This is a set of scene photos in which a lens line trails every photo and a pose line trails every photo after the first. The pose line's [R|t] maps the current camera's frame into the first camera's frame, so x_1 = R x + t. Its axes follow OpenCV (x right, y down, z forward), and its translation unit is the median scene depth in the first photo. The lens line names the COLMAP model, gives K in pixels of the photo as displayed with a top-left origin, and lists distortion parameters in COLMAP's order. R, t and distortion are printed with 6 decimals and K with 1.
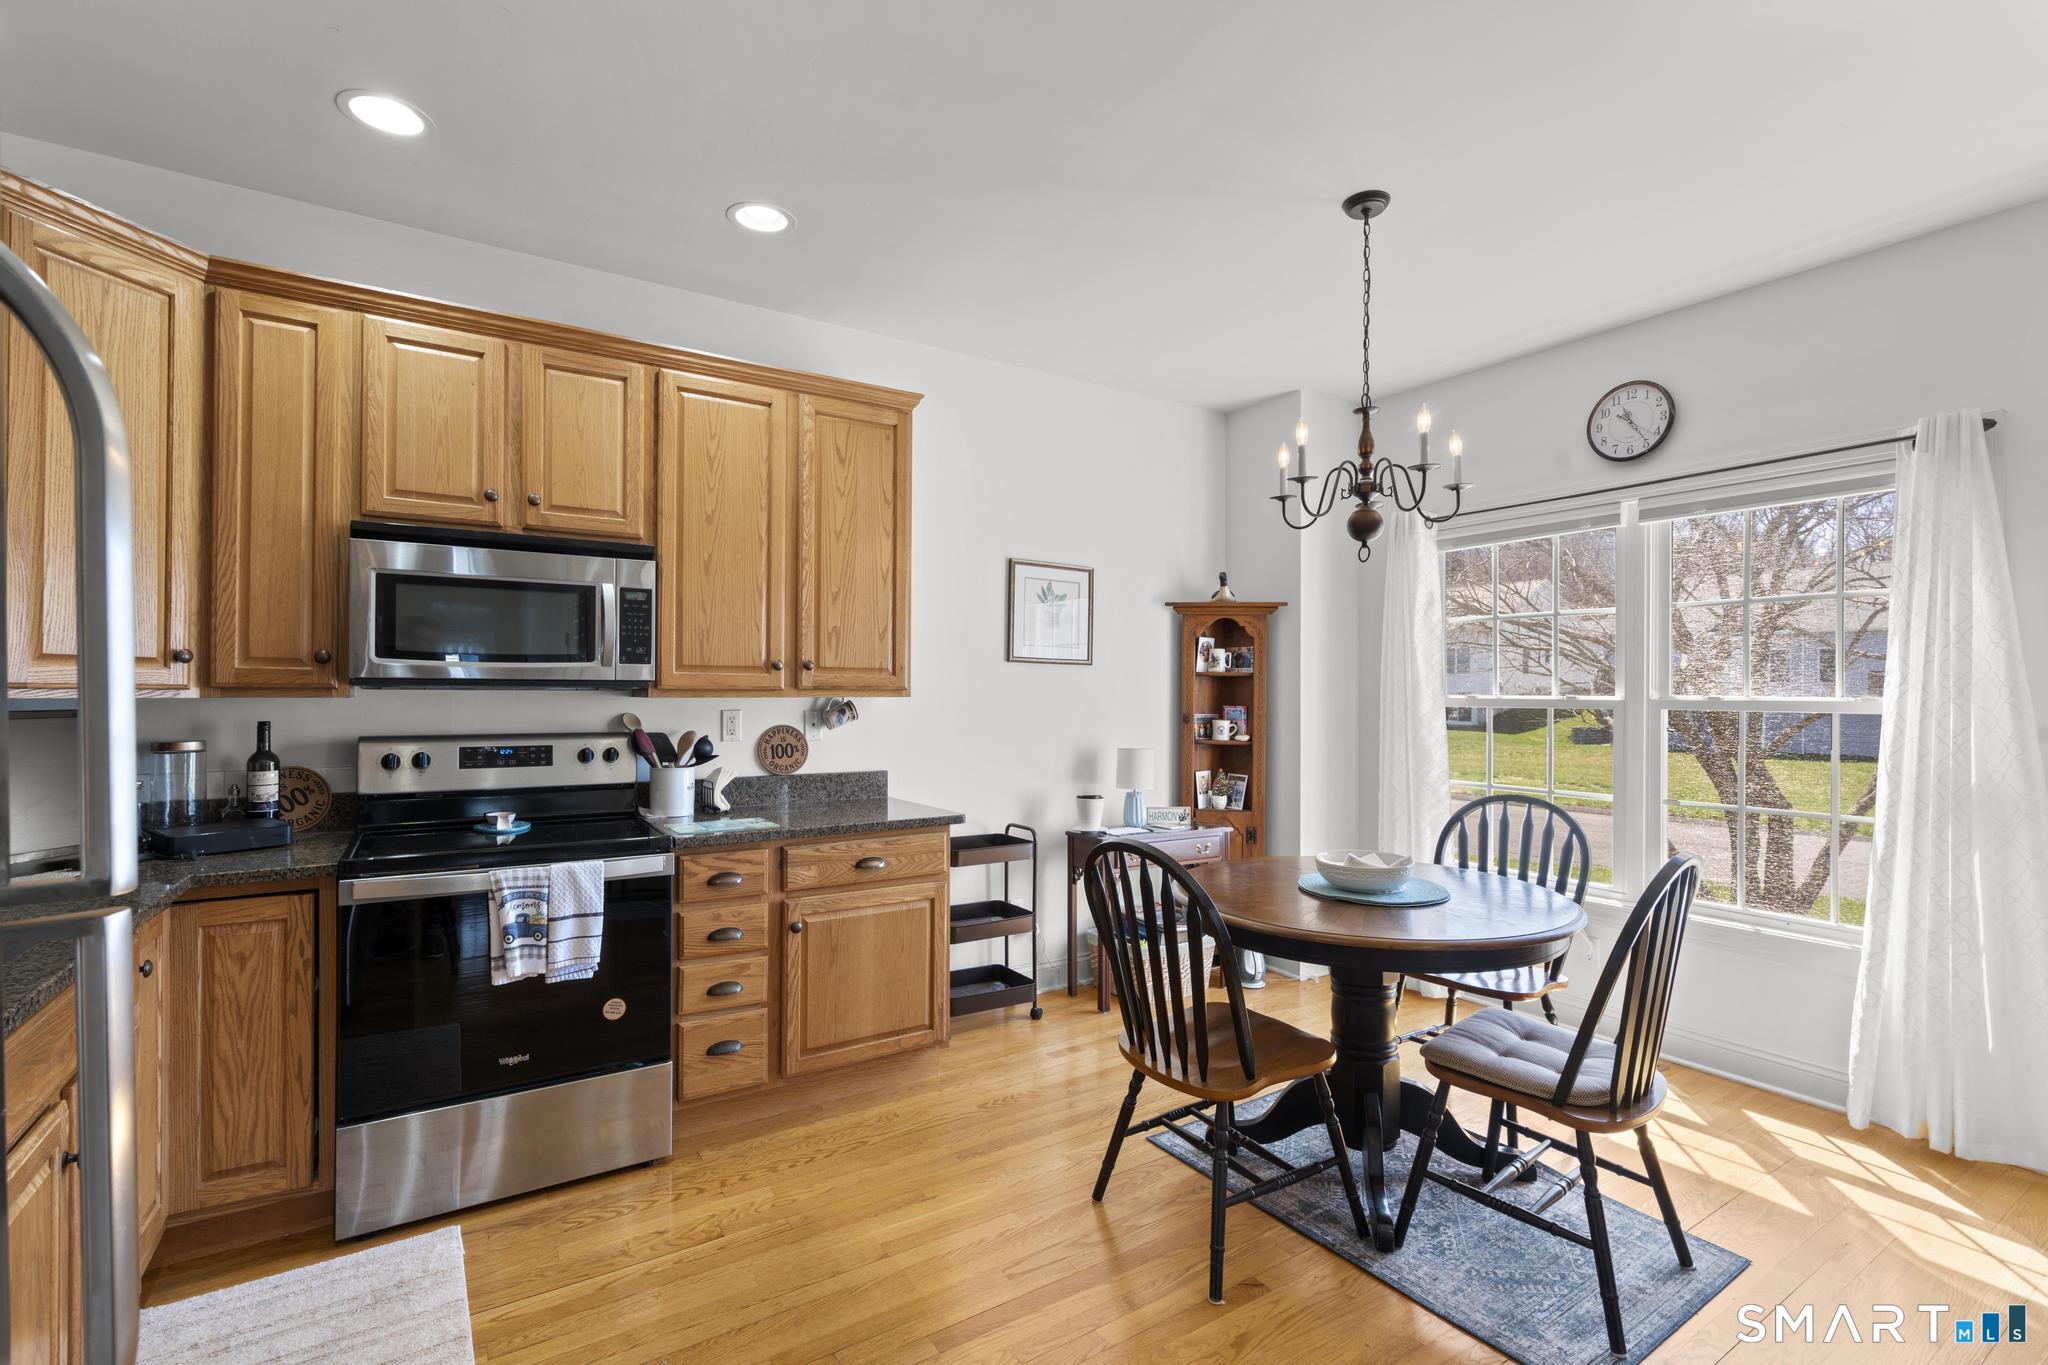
lens RADIAL K [[915.1, 0, 1024.1], [0, 915.1, 686.0], [0, 0, 1]] dist [-0.010274, 0.003890]
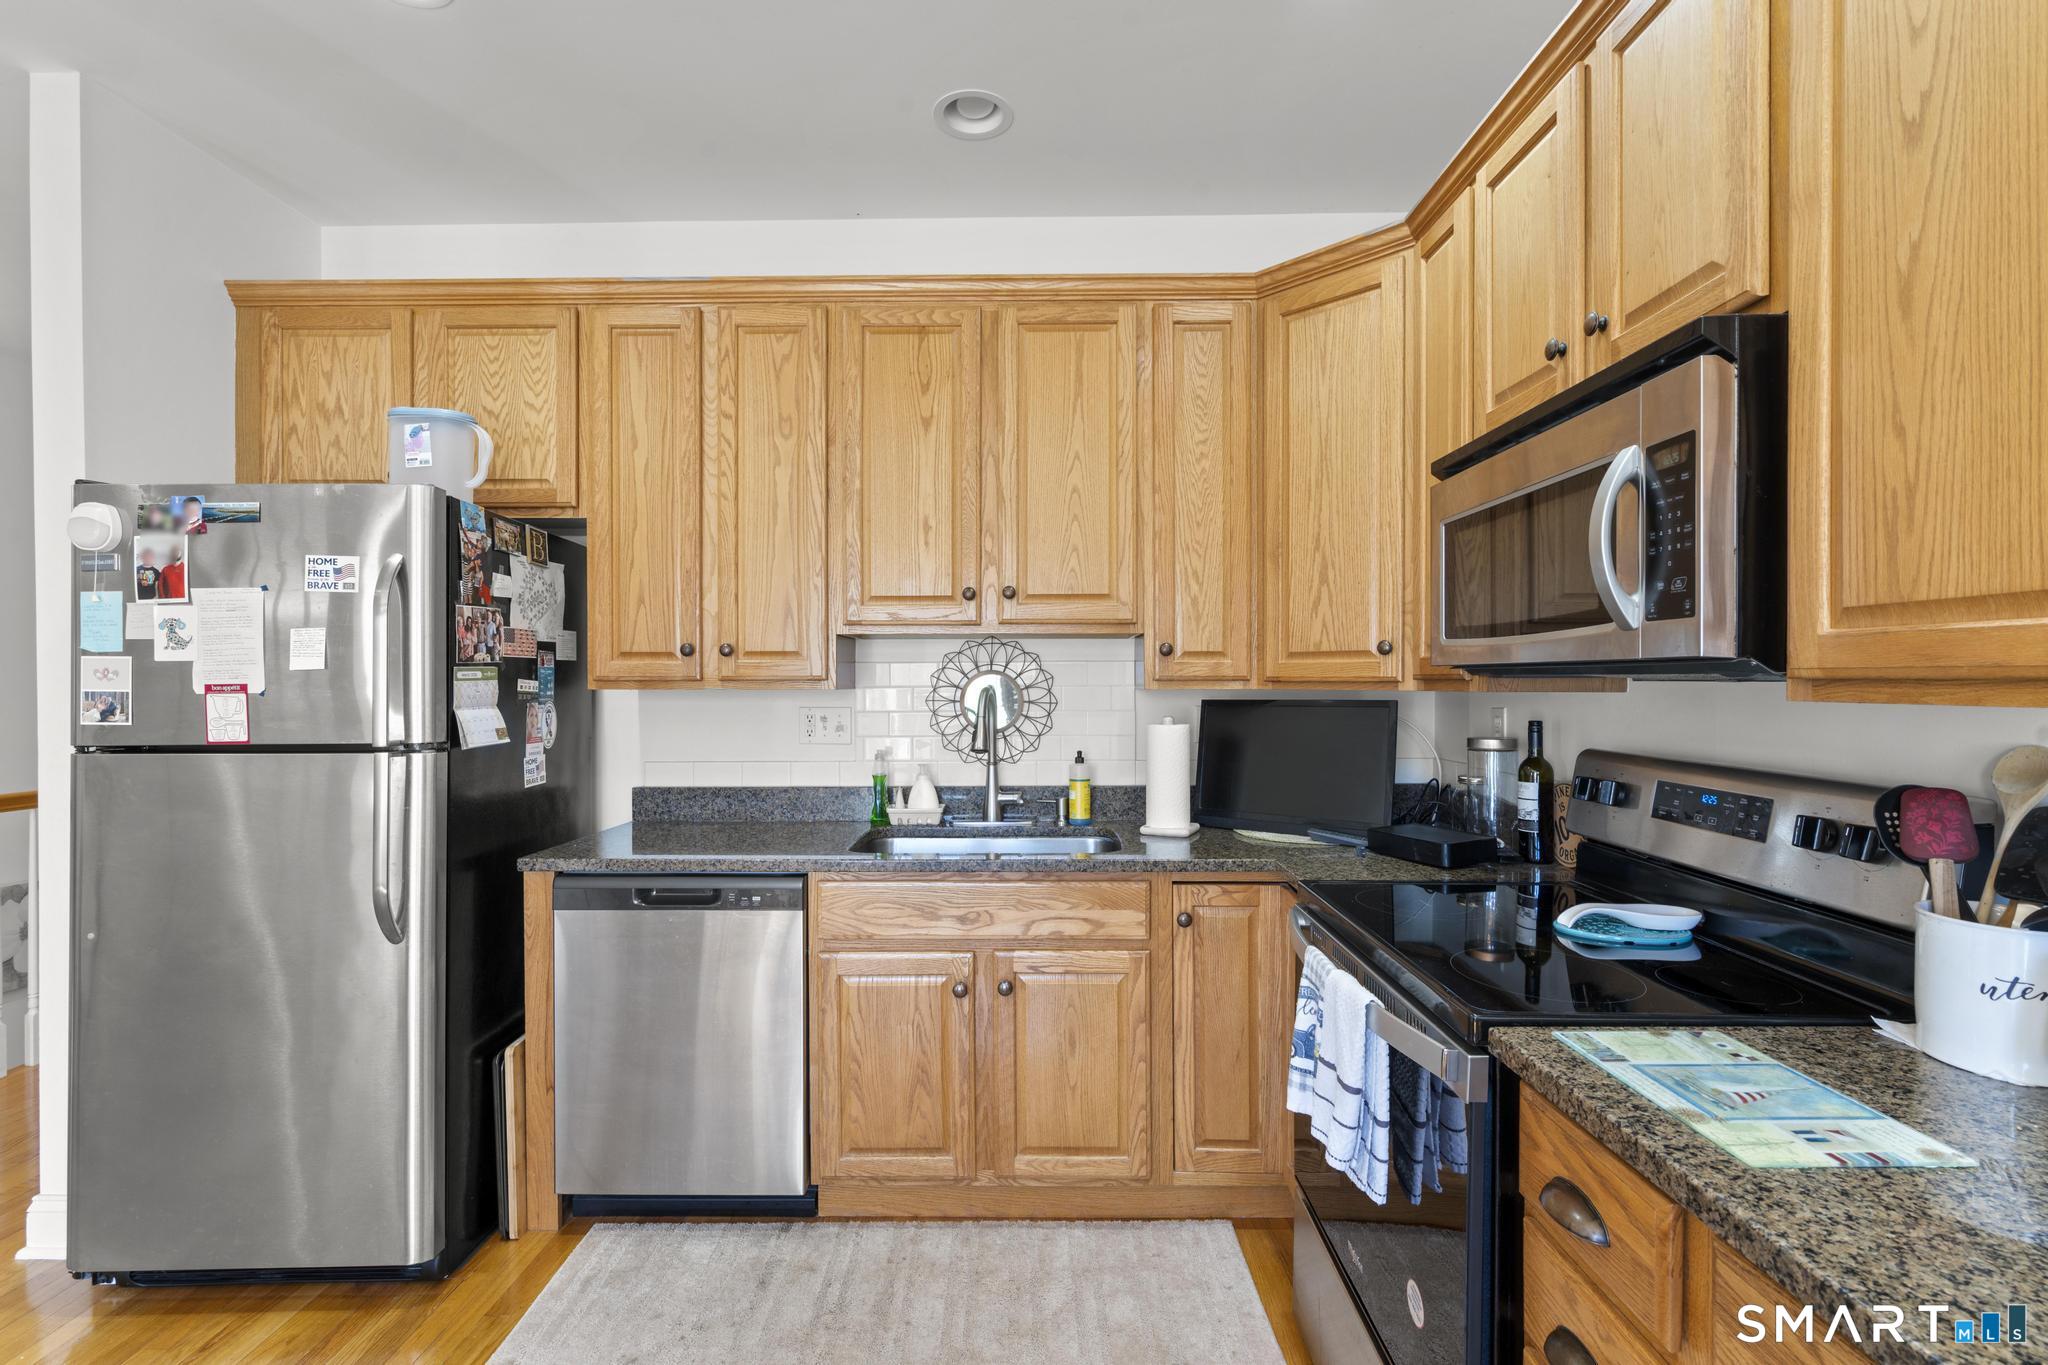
lens RADIAL K [[915.1, 0, 1024.5], [0, 915.1, 687.3], [0, 0, 1]] dist [-0.010274, 0.003890]
pose [[-0.554233, 0.003355, -0.832355, 0.083531], [0.004446, 0.999990, 0.001070, 0.005249], [0.832350, -0.003108, -0.554242, 0.943589]]
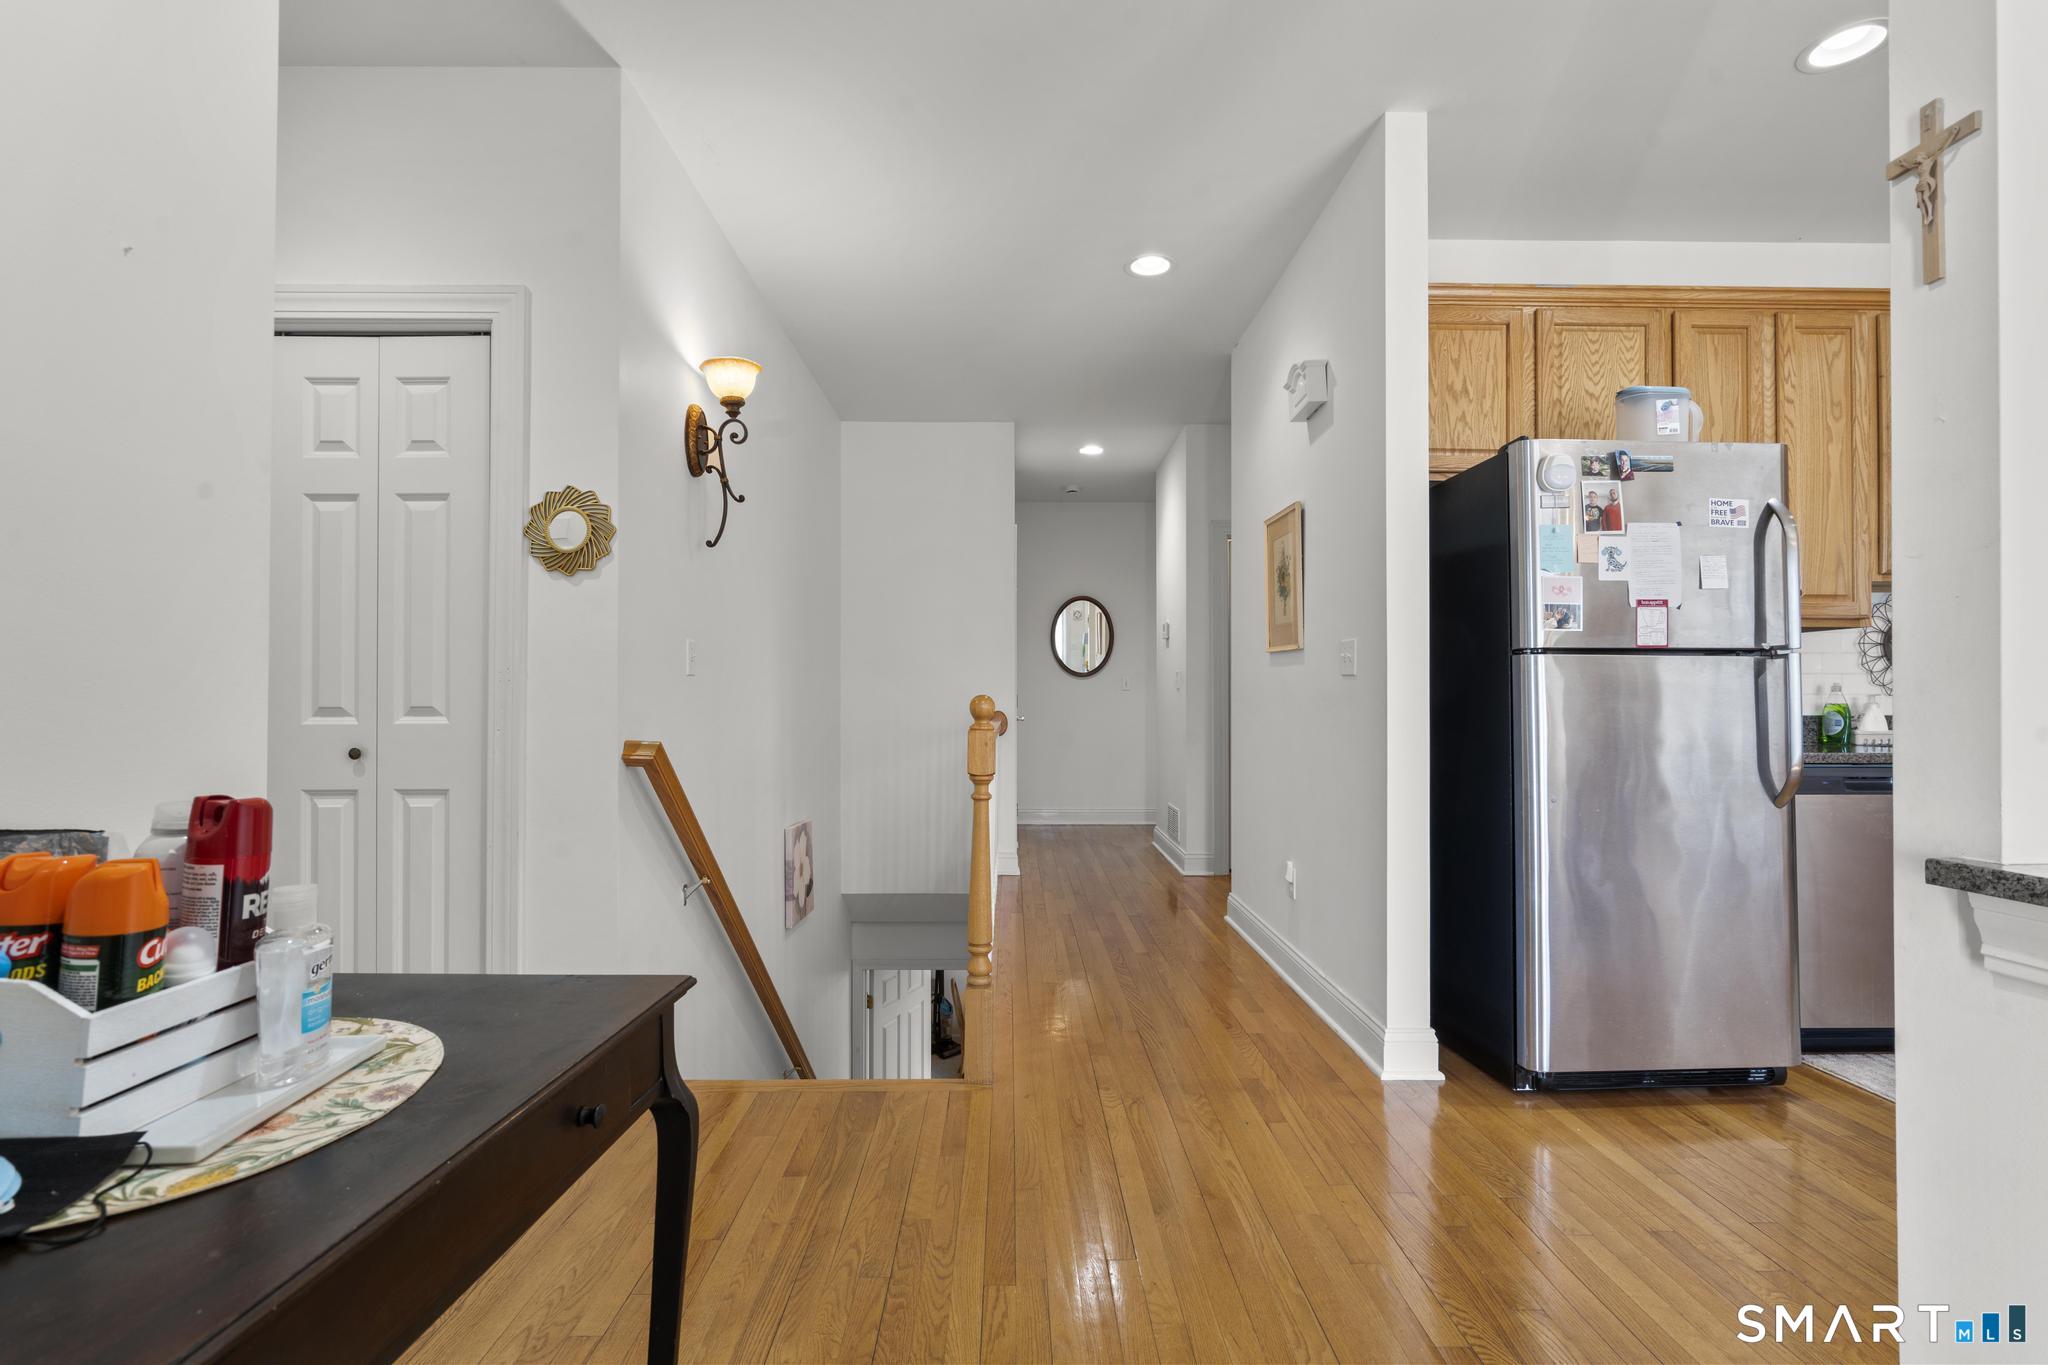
lens RADIAL K [[915.1, 0, 1021.8], [0, 915.1, 690.5], [0, 0, 1]] dist [-0.010274, 0.003890]
pose [[-0.536203, -0.014790, -0.843959, 0.863240], [-0.000017, 0.999847, -0.017510, 0.098584], [0.844089, -0.009375, -0.536121, 0.052284]]
